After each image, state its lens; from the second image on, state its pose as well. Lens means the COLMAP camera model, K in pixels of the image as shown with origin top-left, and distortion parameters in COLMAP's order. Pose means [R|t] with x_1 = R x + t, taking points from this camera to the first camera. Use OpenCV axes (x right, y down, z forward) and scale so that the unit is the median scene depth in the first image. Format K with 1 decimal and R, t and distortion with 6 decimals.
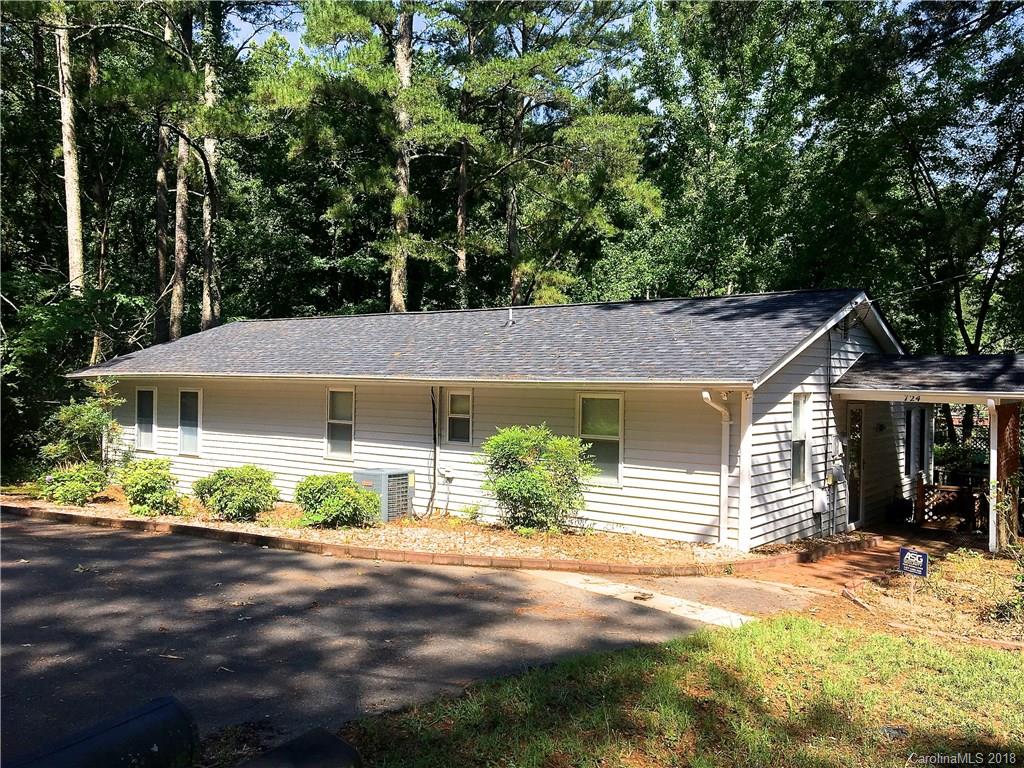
lens RADIAL K [[867.1, 0, 514.2], [0, 867.1, 384.6], [0, 0, 1]] dist [0.083068, -0.114264]
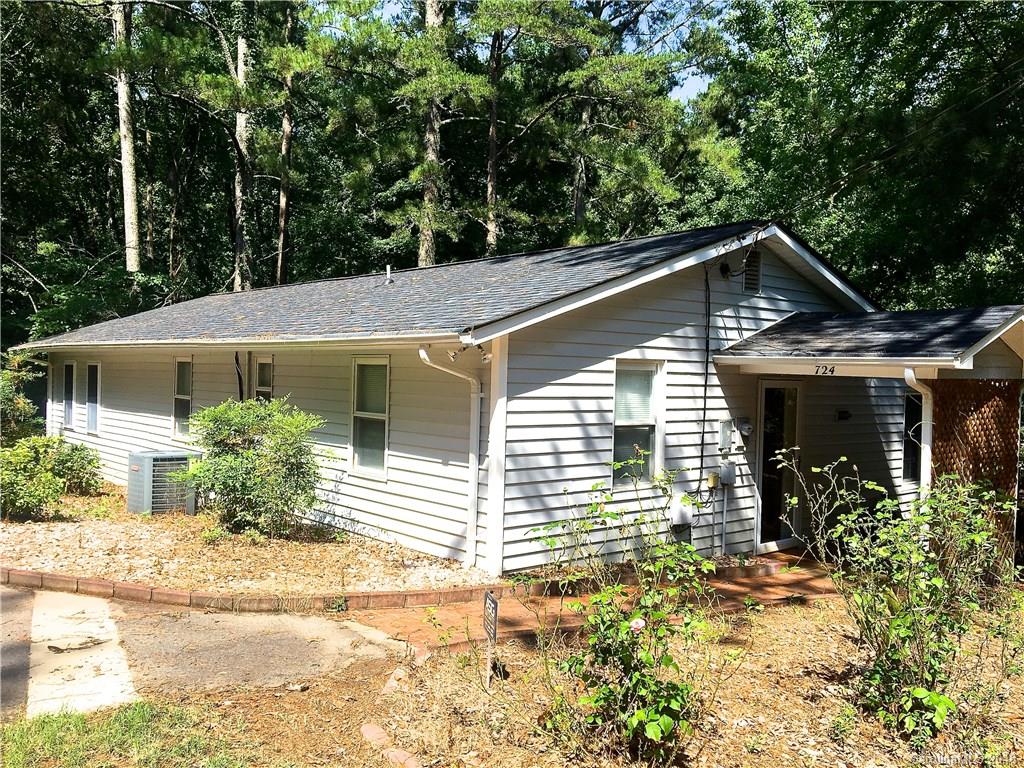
lens RADIAL K [[867.1, 0, 510.3], [0, 867.1, 388.2], [0, 0, 1]] dist [0.083068, -0.114264]
pose [[0.978033, 0.011839, -0.208114, 0.336964], [-0.009821, 0.999894, 0.010727, 0.024118], [0.208219, -0.008447, 0.978046, 0.244850]]
